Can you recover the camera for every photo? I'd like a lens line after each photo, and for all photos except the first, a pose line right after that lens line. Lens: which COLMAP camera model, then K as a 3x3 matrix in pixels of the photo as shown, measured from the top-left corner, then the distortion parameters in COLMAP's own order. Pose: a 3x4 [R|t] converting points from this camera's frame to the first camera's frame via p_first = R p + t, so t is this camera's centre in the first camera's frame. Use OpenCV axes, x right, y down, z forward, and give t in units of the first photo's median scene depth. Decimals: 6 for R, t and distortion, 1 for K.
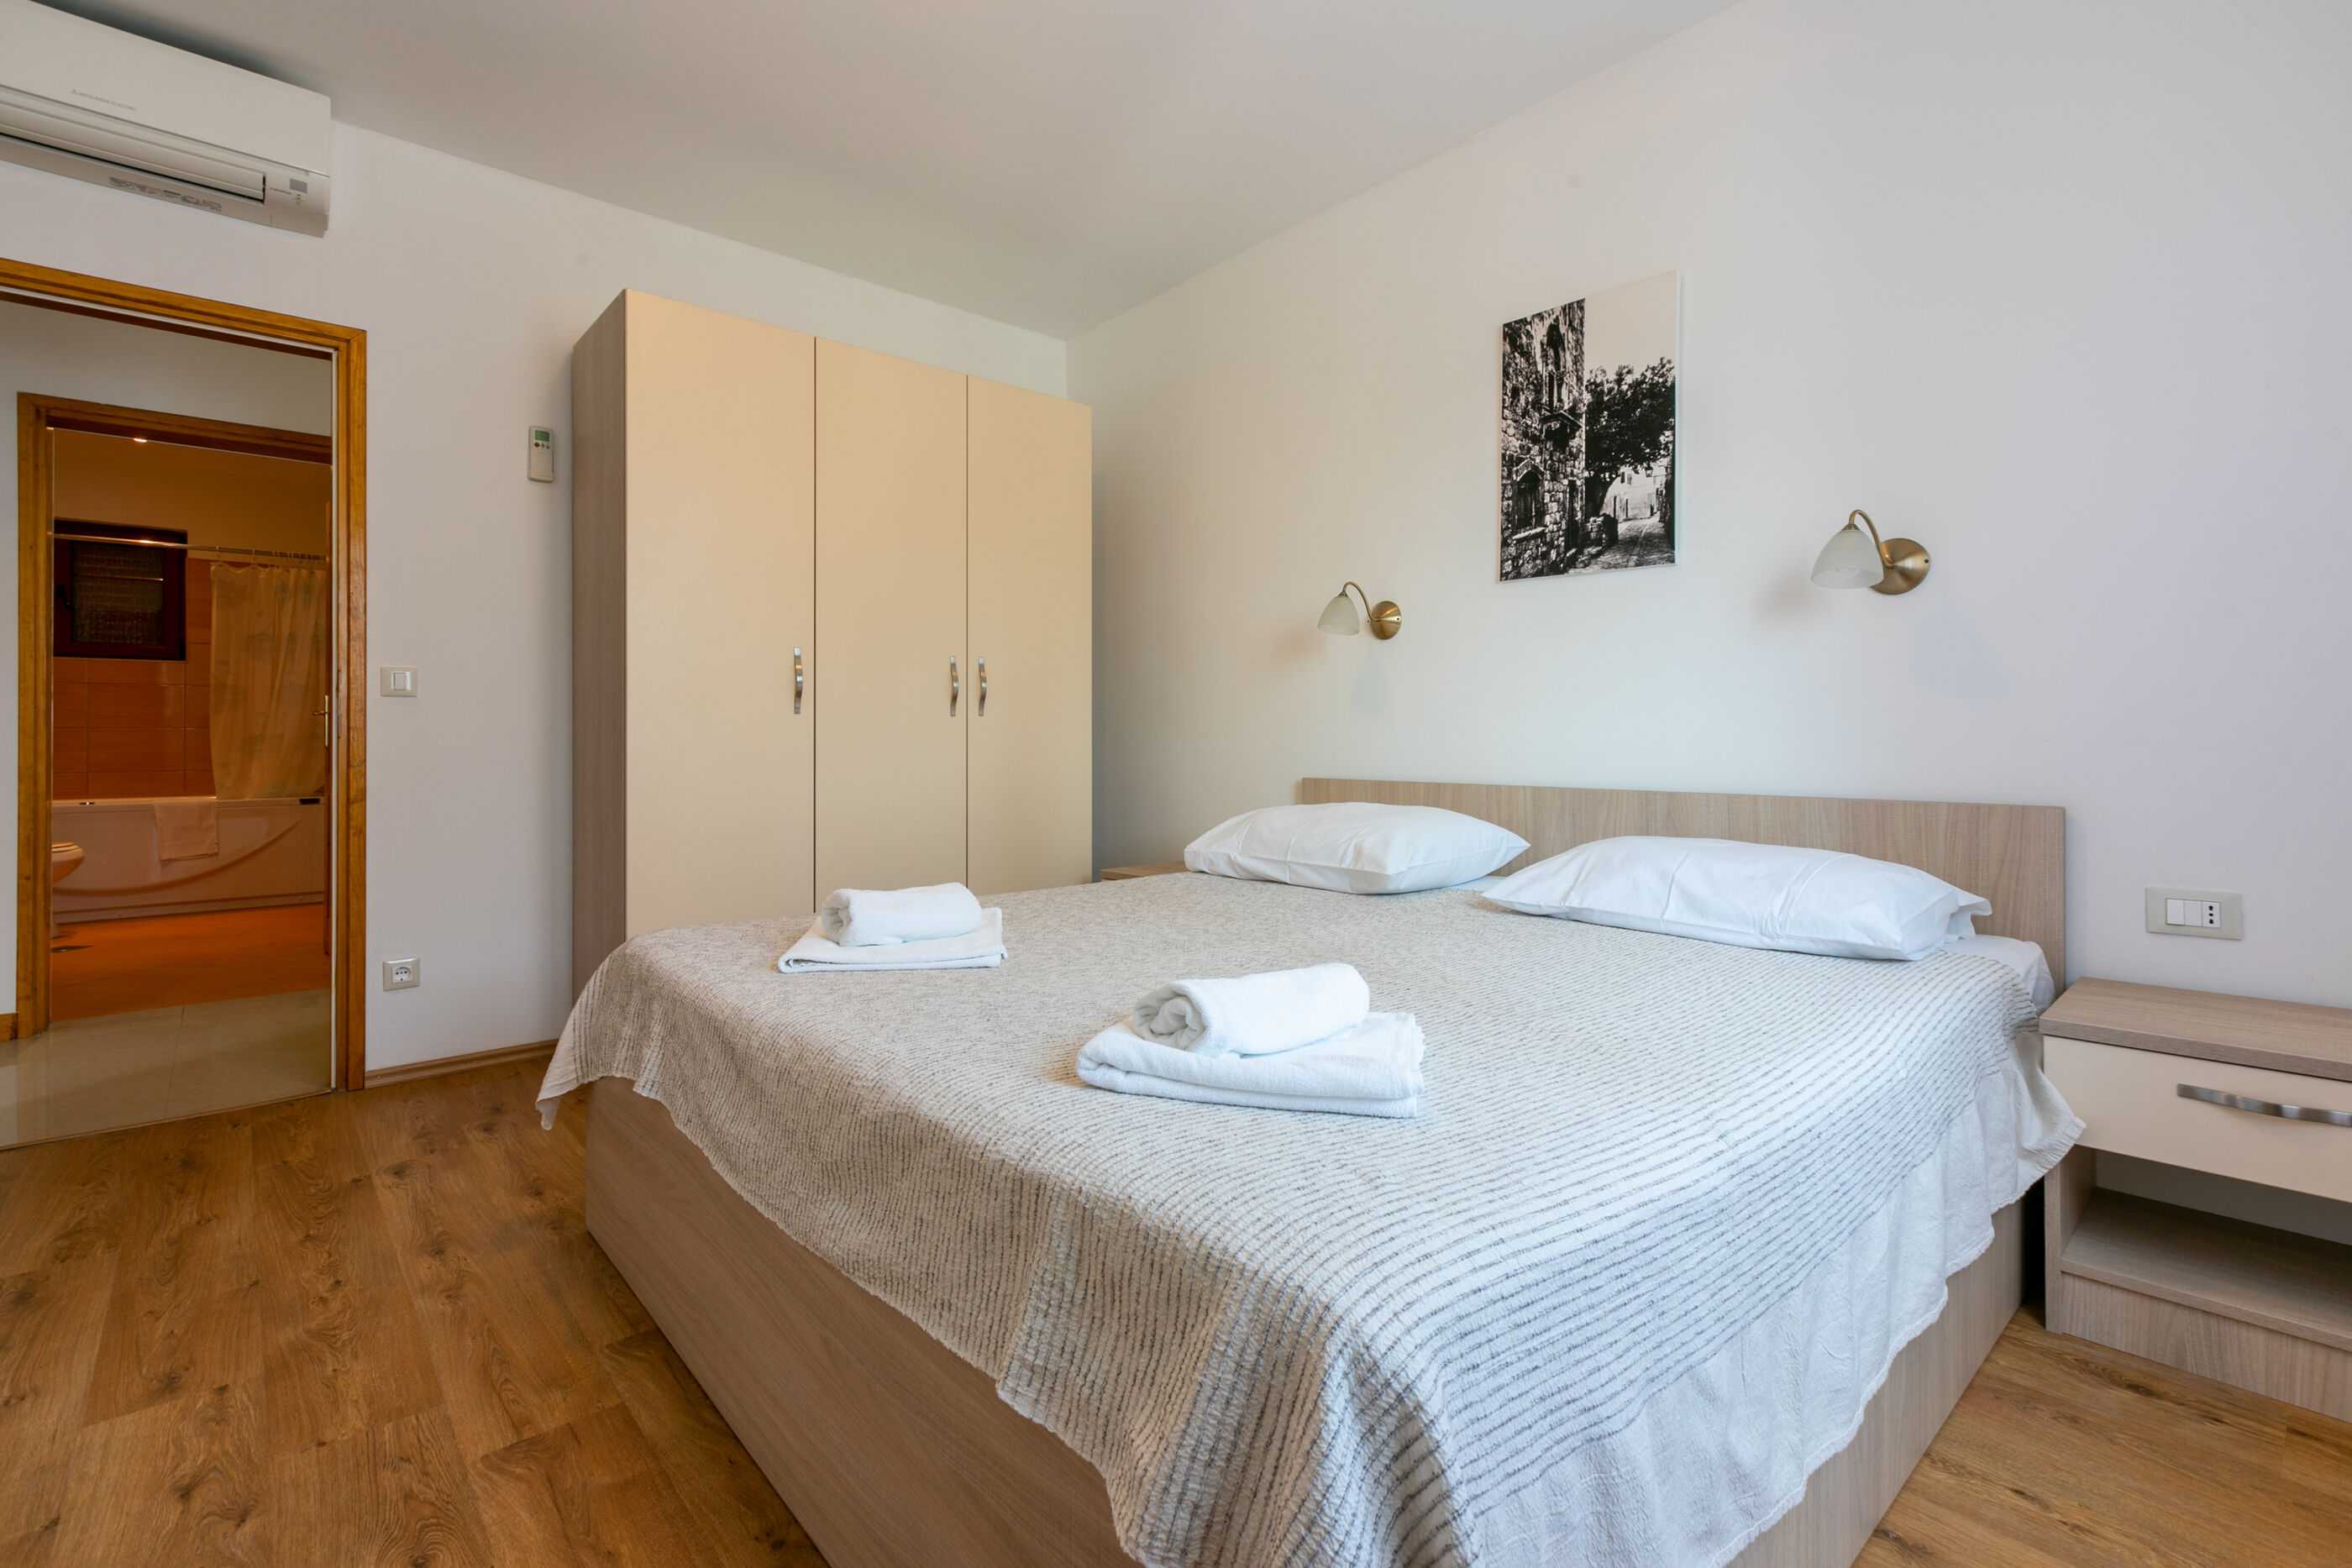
lens RADIAL K [[1068.1, 0, 1172.2], [0, 1068.1, 732.5], [0, 0, 1]] dist [-0.001235, 0.000442]
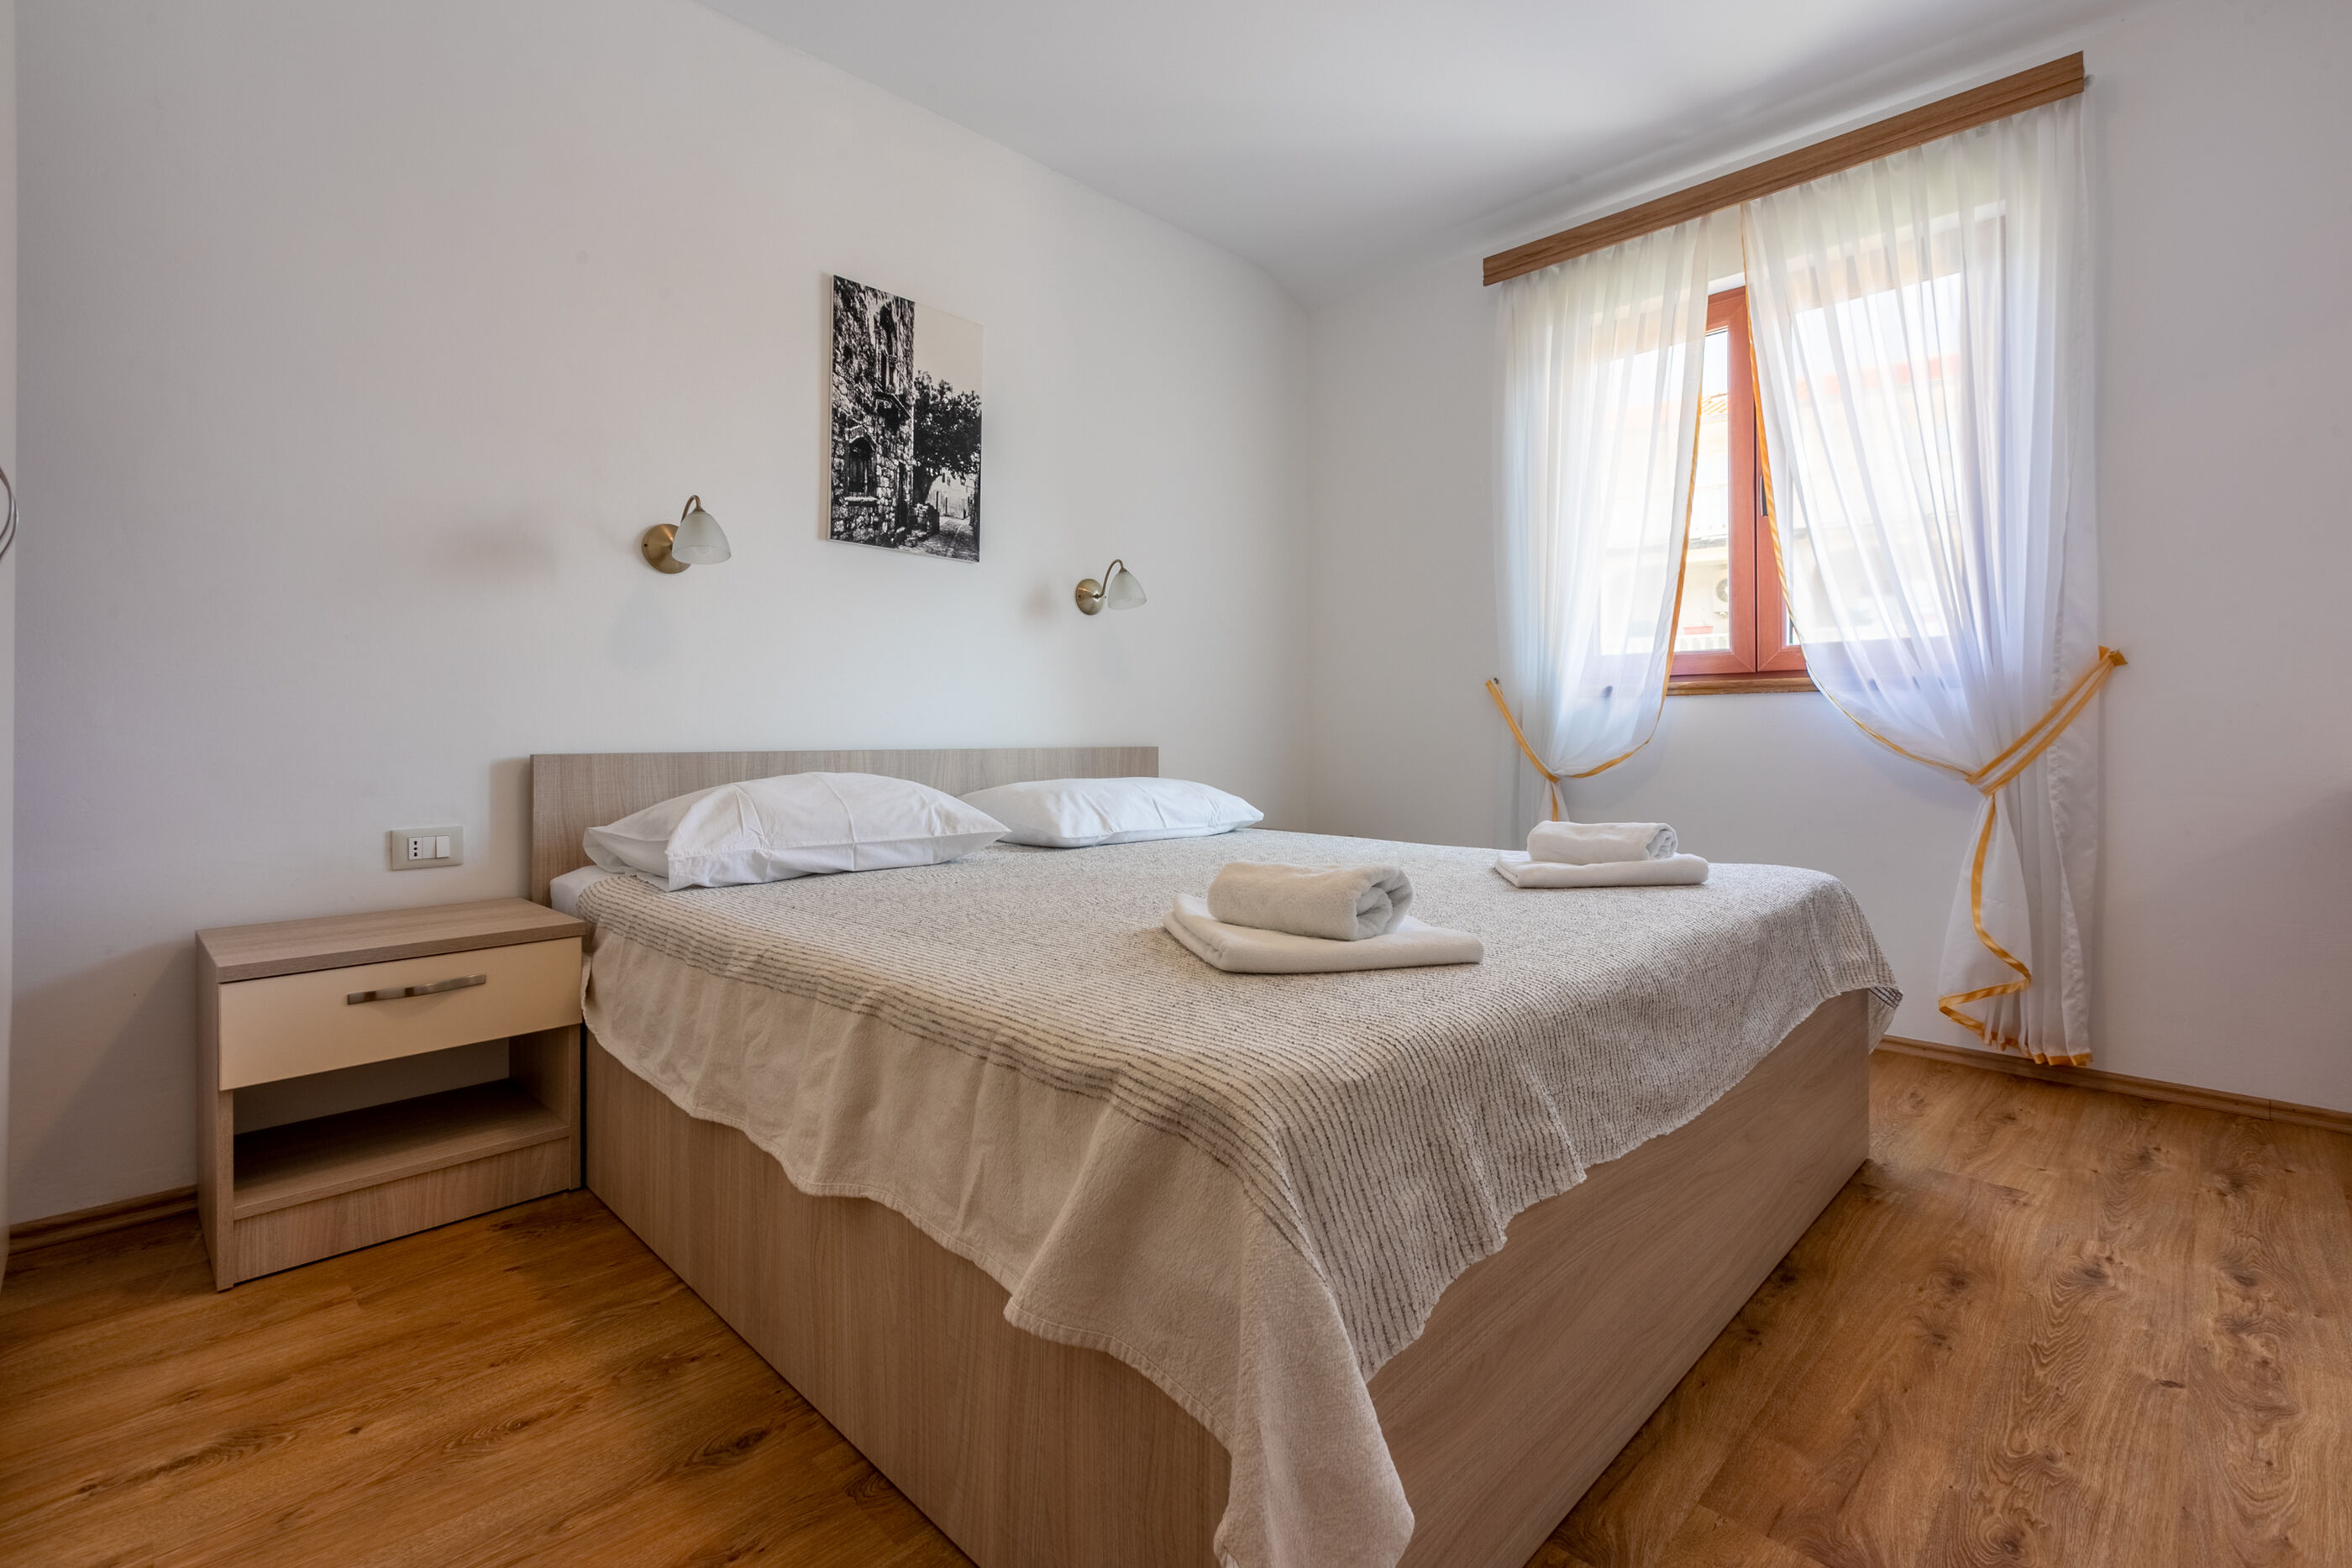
lens RADIAL K [[1068.1, 0, 1153.0], [0, 1068.1, 729.4], [0, 0, 1]] dist [-0.001235, 0.000442]
pose [[-0.061511, 0.002930, 0.998102, -0.720614], [-0.004134, 0.999986, -0.003190, 0.034804], [-0.998098, -0.004323, -0.061498, 0.819749]]
